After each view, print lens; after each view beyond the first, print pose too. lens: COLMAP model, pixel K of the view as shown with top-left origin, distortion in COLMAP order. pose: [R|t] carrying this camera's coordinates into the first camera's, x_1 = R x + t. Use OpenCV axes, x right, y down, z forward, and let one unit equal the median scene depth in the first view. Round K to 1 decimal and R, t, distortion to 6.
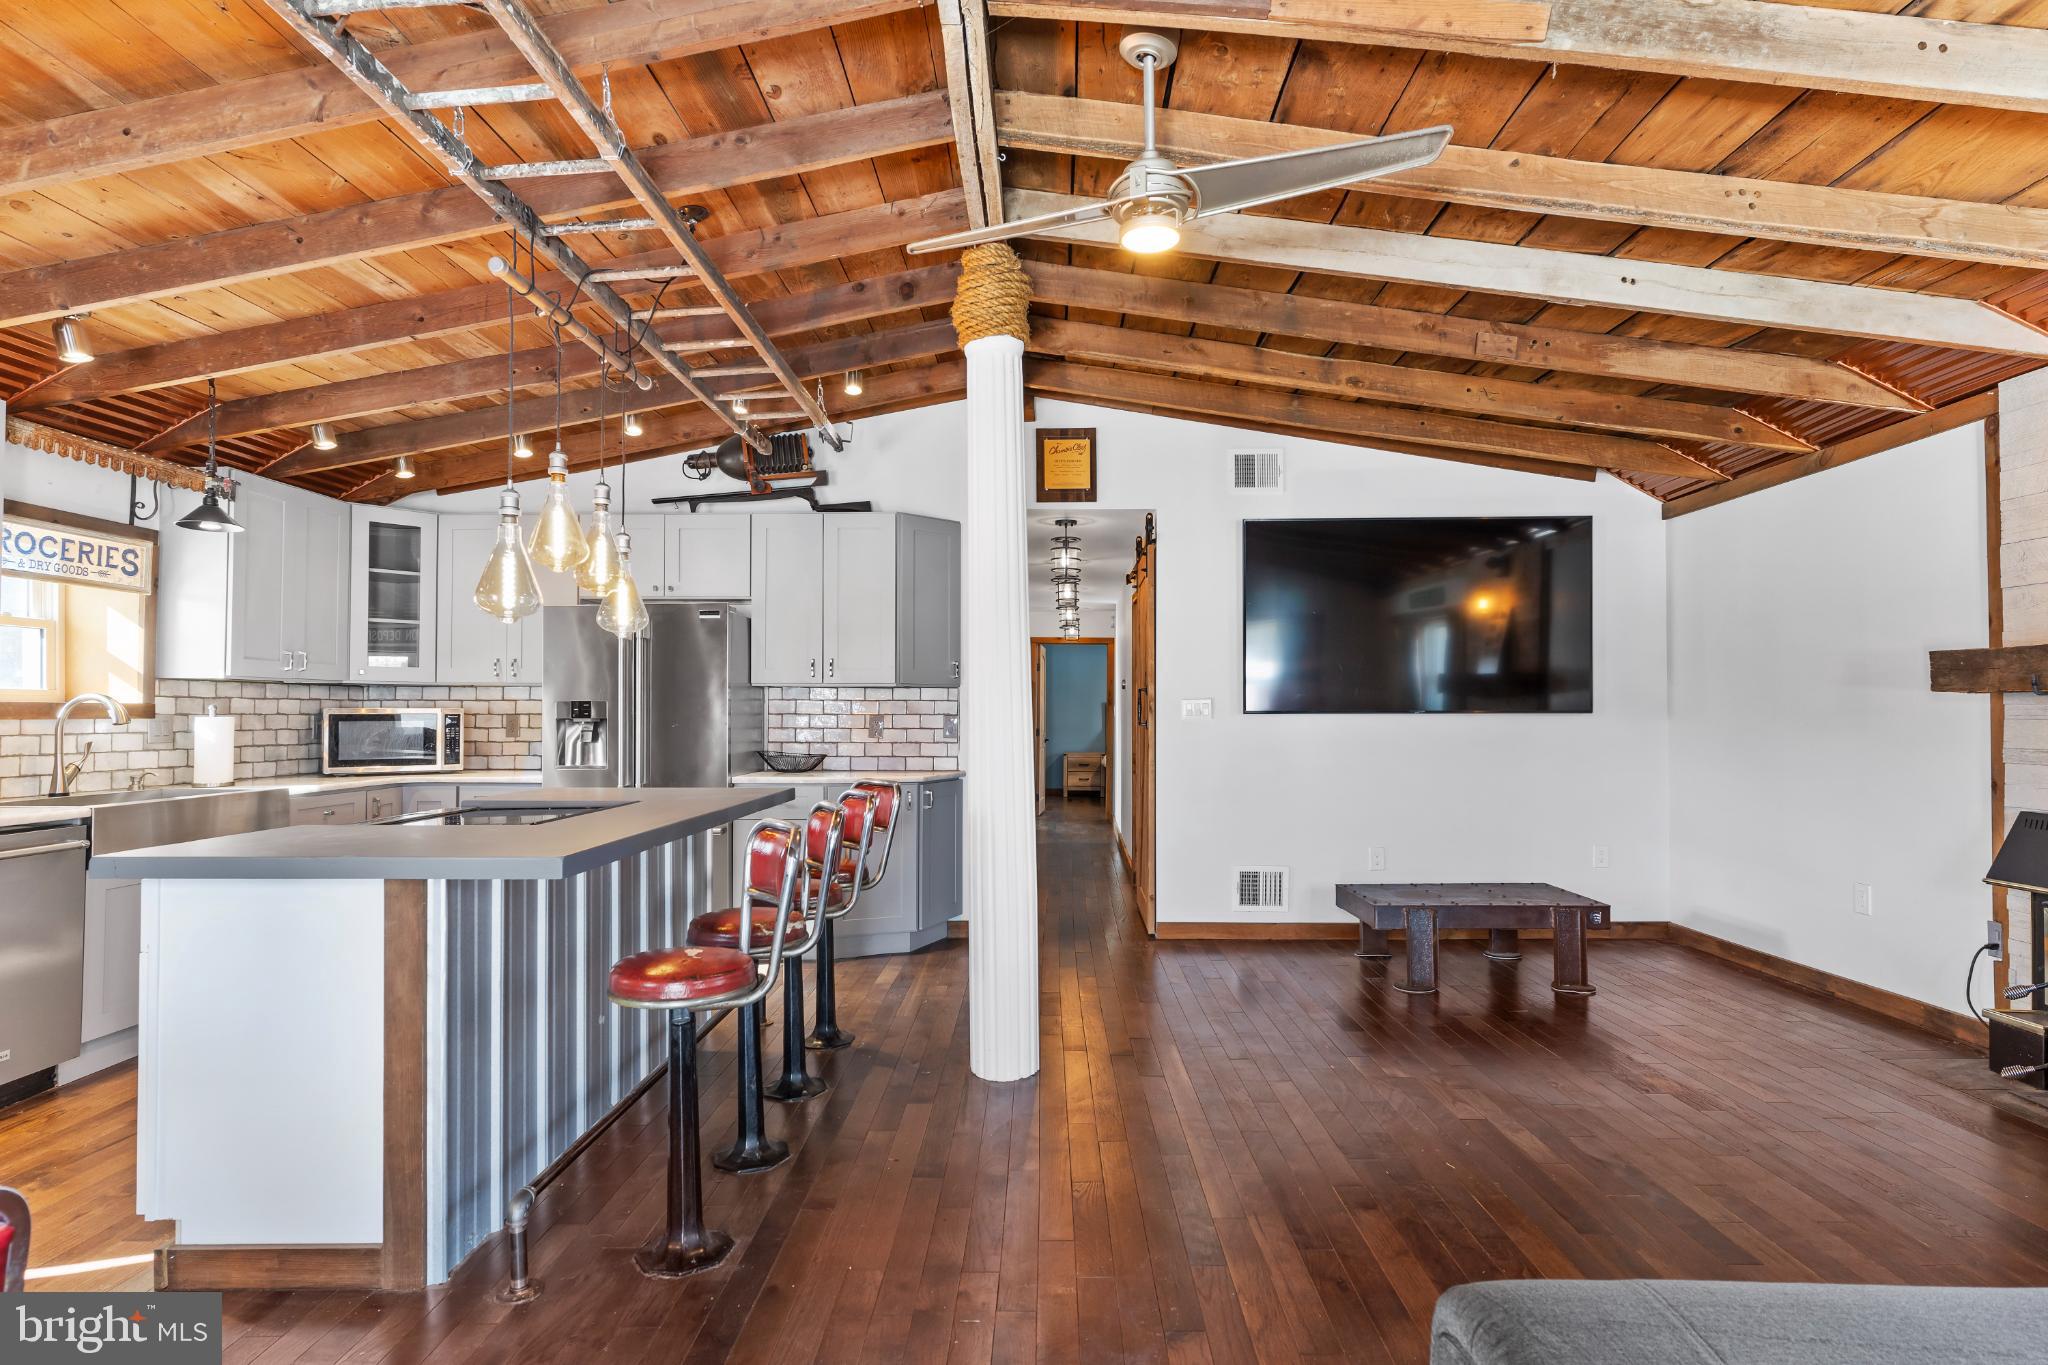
lens RADIAL K [[1046.4, 0, 1012.8], [0, 1046.4, 688.2], [0, 0, 1]] dist [-0.010593, 0.000296]
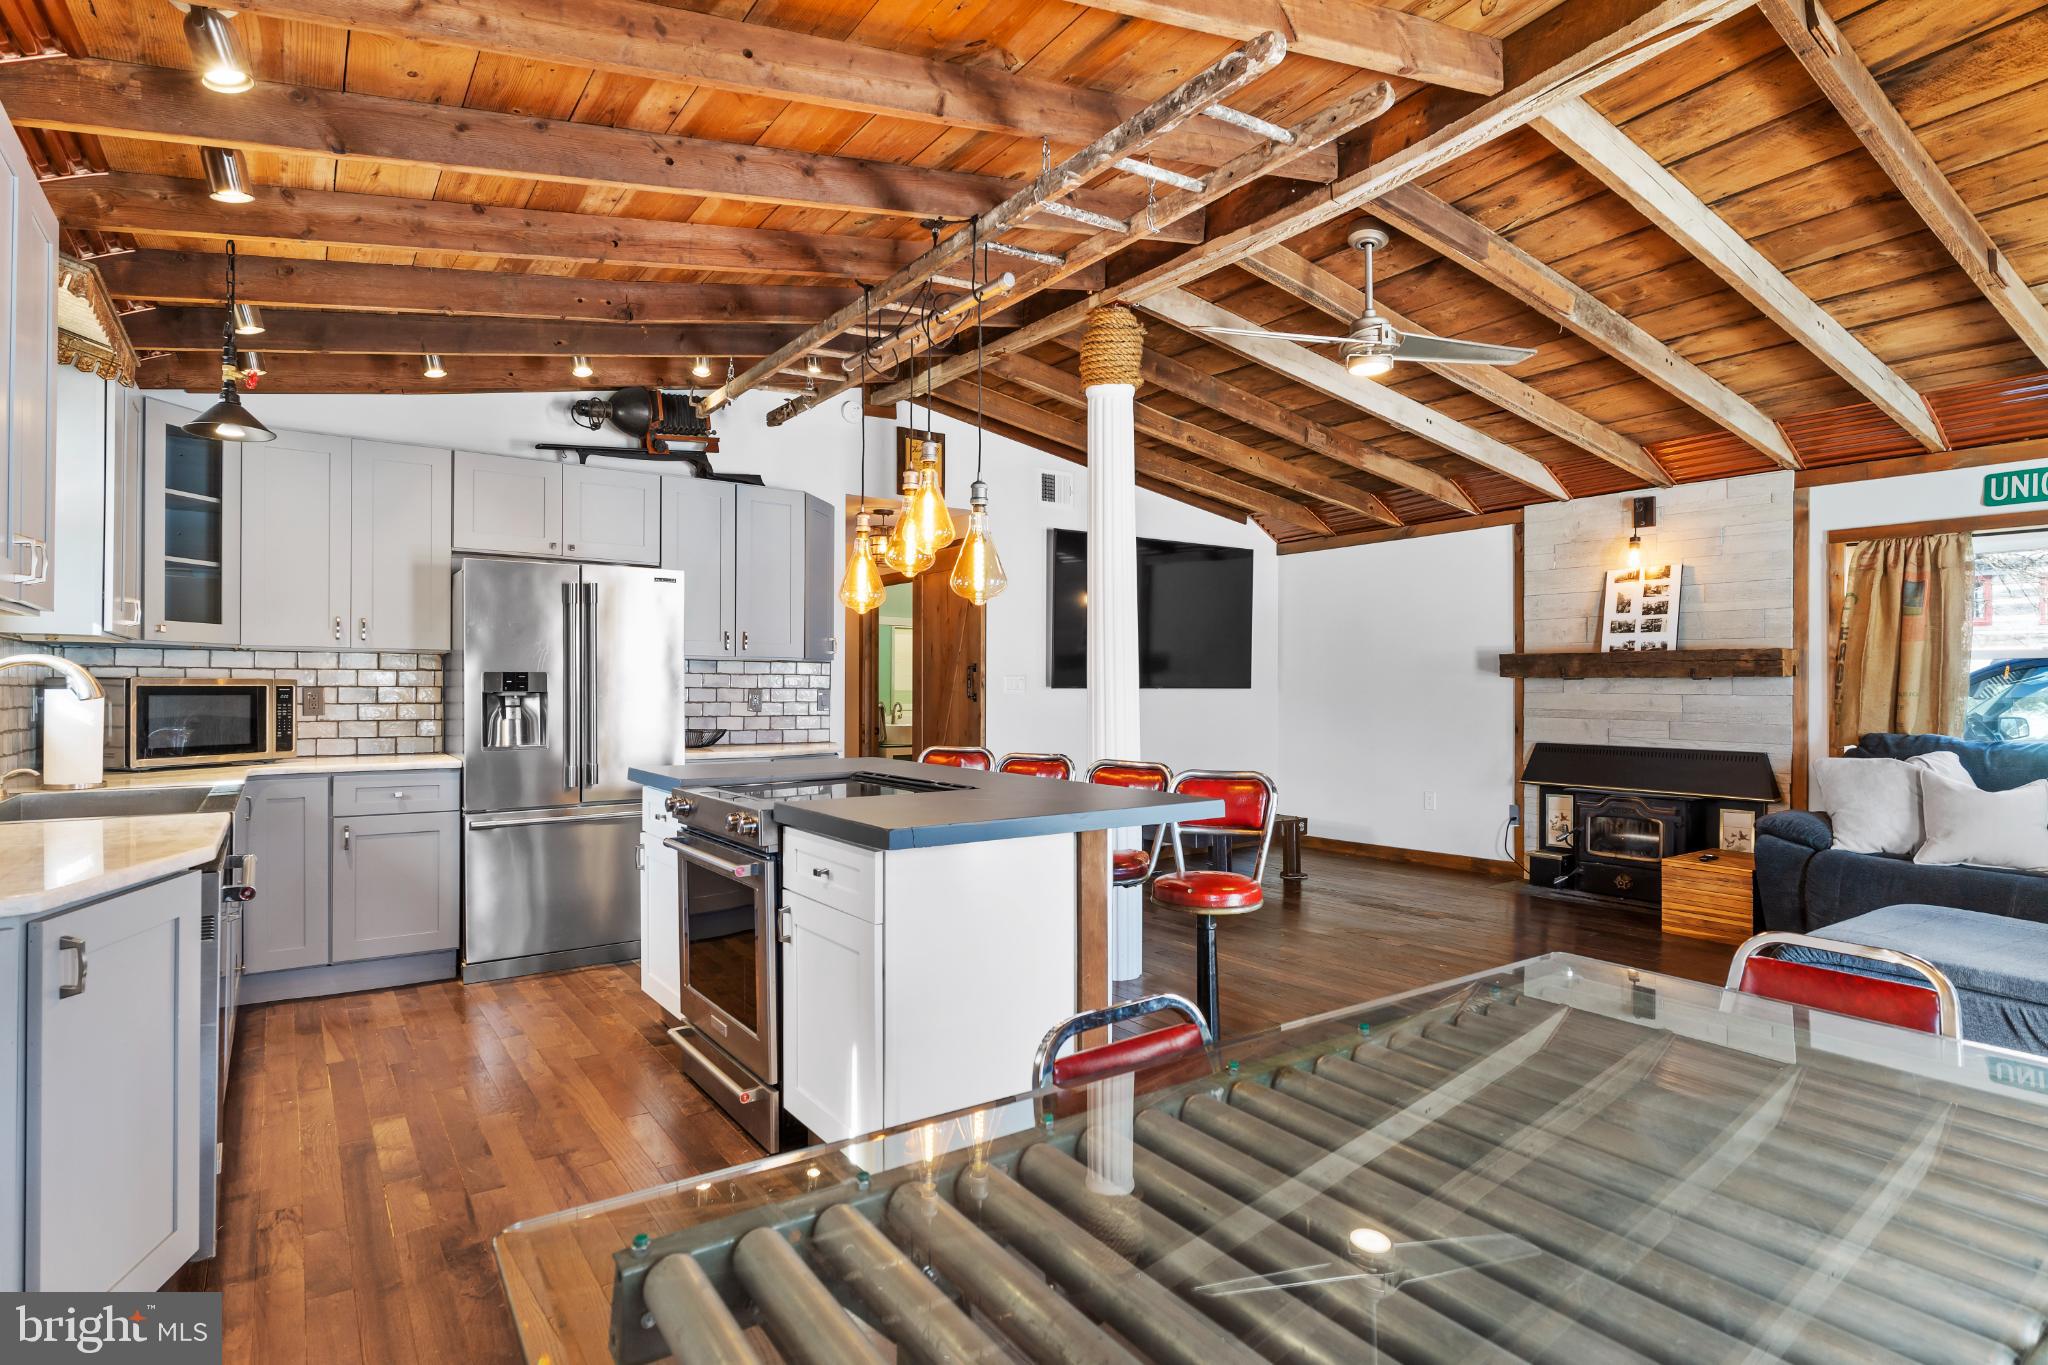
lens RADIAL K [[1046.4, 0, 1021.7], [0, 1046.4, 685.3], [0, 0, 1]] dist [-0.010593, 0.000296]
pose [[0.799279, 0.003895, 0.600948, -0.652830], [-0.017294, 0.999714, 0.016522, 0.001686], [-0.600712, -0.023599, 0.799117, 0.055318]]
